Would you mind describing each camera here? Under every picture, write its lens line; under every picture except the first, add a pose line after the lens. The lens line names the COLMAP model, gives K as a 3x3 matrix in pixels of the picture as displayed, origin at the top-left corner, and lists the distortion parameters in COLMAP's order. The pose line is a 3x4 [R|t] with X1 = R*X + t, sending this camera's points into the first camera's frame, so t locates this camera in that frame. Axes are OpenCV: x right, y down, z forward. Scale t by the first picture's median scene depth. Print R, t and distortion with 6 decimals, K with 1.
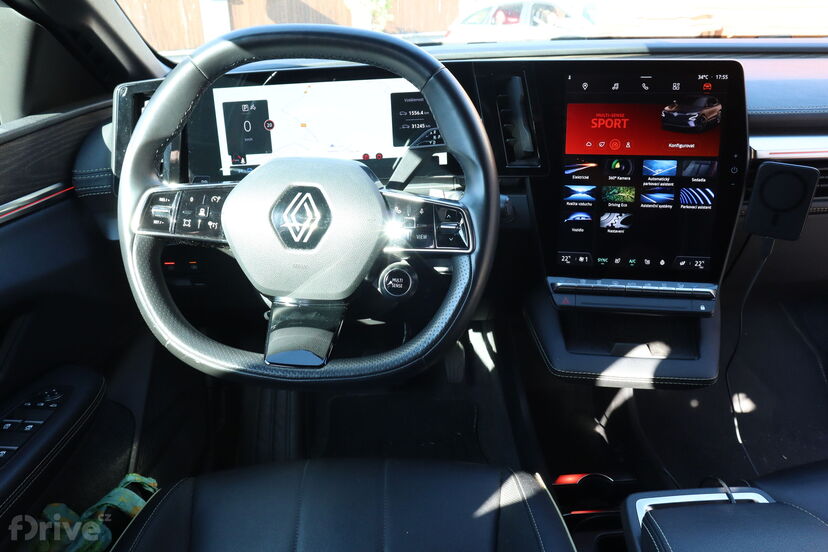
lens RADIAL K [[624.3, 0, 409.8], [0, 624.3, 284.4], [0, 0, 1]] dist [-0.080815, 0.049334]
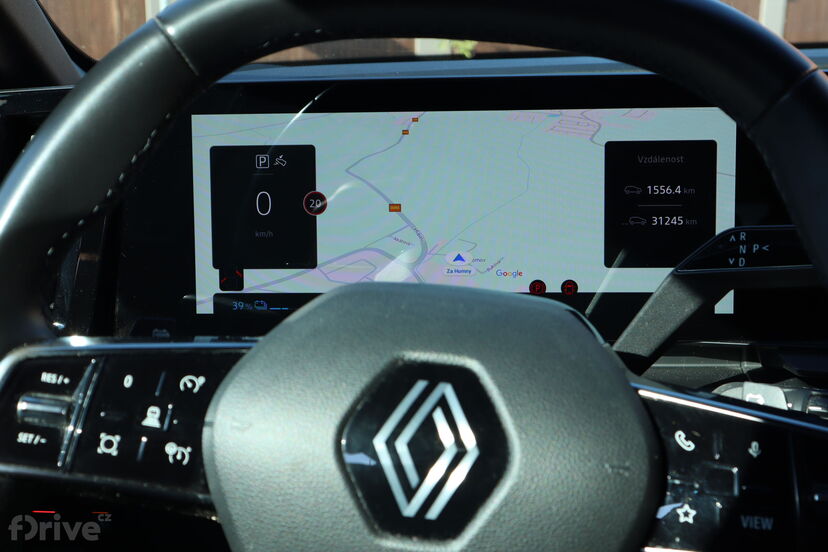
lens RADIAL K [[1169.7, 0, 412.6], [0, 1169.7, 280.8], [0, 0, 1]] dist [0.083724, 0.000000]
pose [[0.996553, 0.043179, -0.070838, -0.131791], [-0.056405, 0.978803, -0.196882, -0.065986], [0.060835, 0.200199, 0.977865, 0.296470]]
